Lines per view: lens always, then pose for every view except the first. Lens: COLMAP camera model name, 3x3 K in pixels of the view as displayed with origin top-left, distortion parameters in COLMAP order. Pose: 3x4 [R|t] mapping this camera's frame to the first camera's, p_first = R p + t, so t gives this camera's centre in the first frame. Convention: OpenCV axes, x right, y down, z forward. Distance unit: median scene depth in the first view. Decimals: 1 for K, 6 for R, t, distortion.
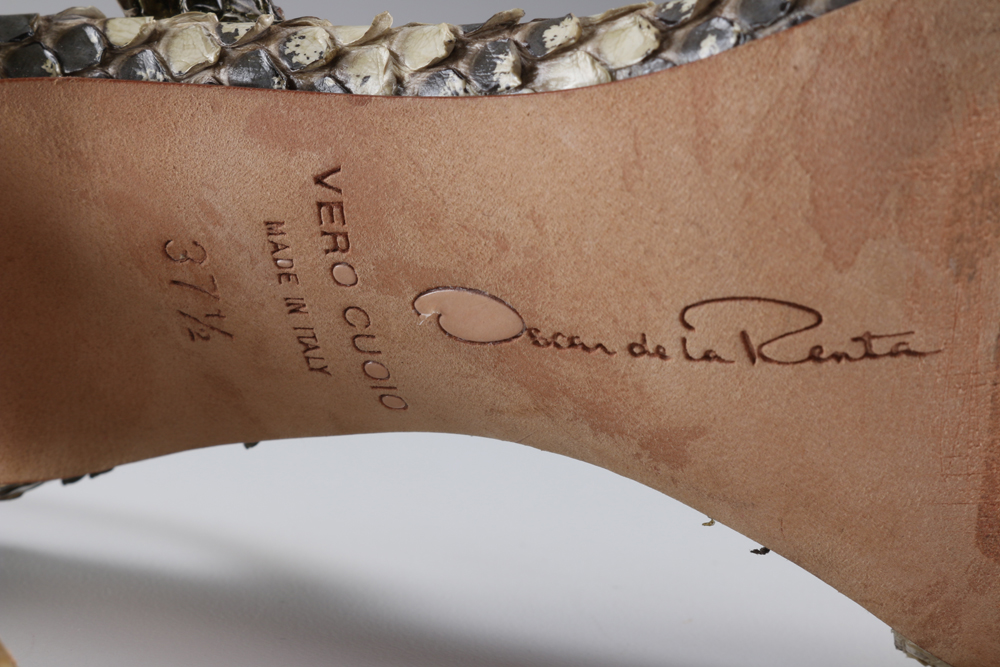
lens RADIAL K [[2481.4, 0, 501.1], [0, 2481.4, 333.0], [0, 0, 1]] dist [-0.017282, 0.000000]
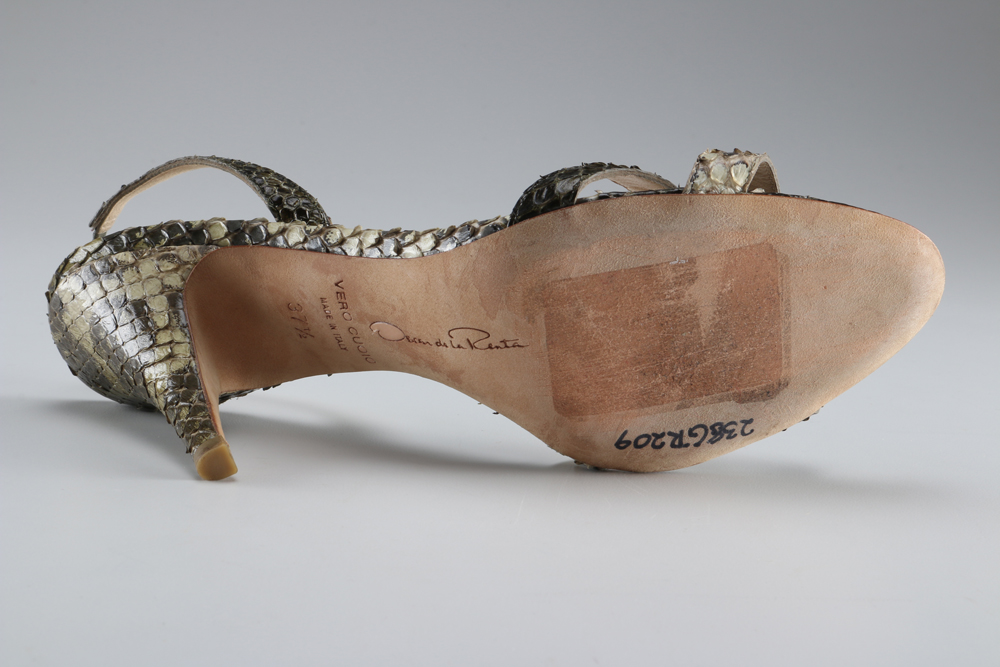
lens RADIAL K [[2481.4, 0, 499.2], [0, 2481.4, 333.7], [0, 0, 1]] dist [-0.017282, 0.000000]
pose [[0.989293, -0.008077, -0.145716, 0.531147], [0.014197, 0.999058, 0.041012, -0.119786], [0.145248, -0.042642, 0.988476, -1.815588]]
